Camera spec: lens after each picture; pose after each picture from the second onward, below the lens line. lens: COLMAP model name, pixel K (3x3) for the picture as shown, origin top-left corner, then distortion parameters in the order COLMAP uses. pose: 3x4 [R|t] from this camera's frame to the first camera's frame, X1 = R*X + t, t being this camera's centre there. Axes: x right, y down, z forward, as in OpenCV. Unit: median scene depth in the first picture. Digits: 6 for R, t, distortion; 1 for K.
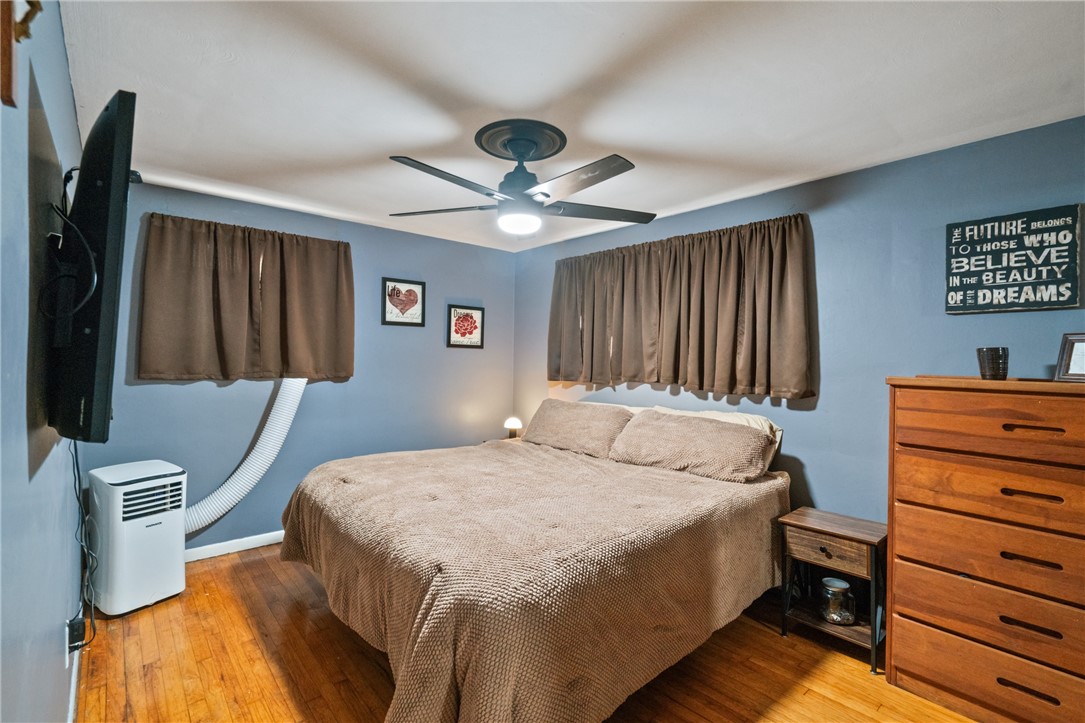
lens RADIAL K [[492.8, 0, 536.4], [0, 492.8, 355.6], [0, 0, 1]] dist [-0.002274, 0.000022]
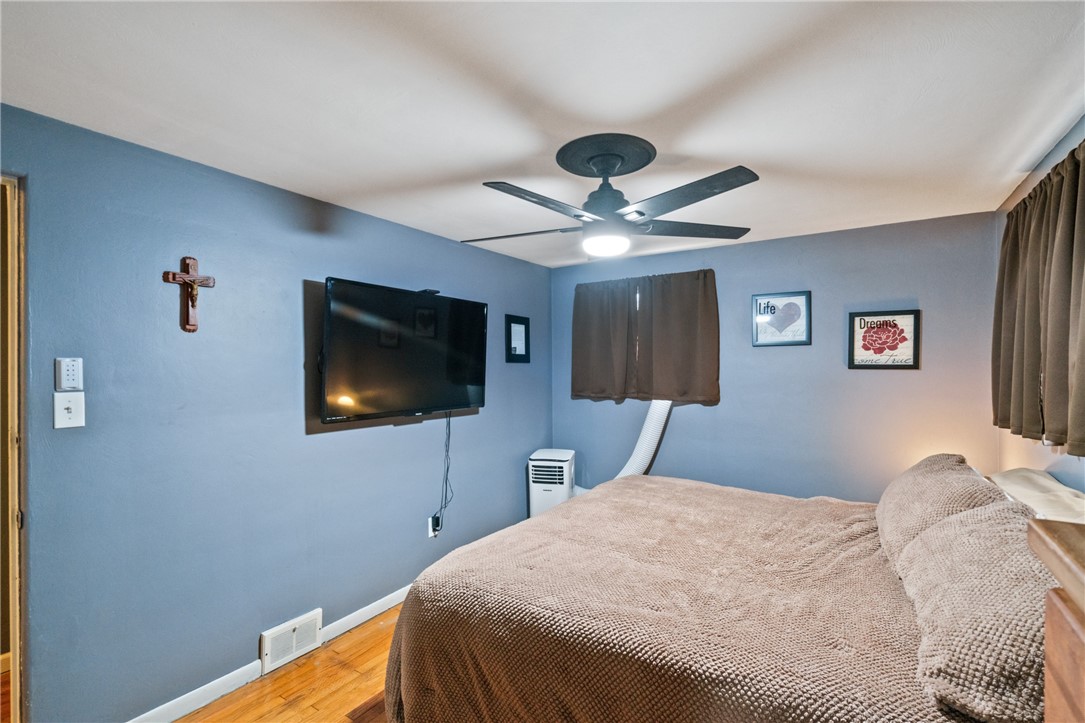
lens RADIAL K [[492.8, 0, 536.4], [0, 492.8, 355.6], [0, 0, 1]] dist [-0.002274, 0.000022]
pose [[0.276376, -0.042512, -0.960109, 0.449140], [0.007565, 0.999086, -0.042060, -0.009342], [0.961020, 0.004361, 0.276445, 0.336036]]
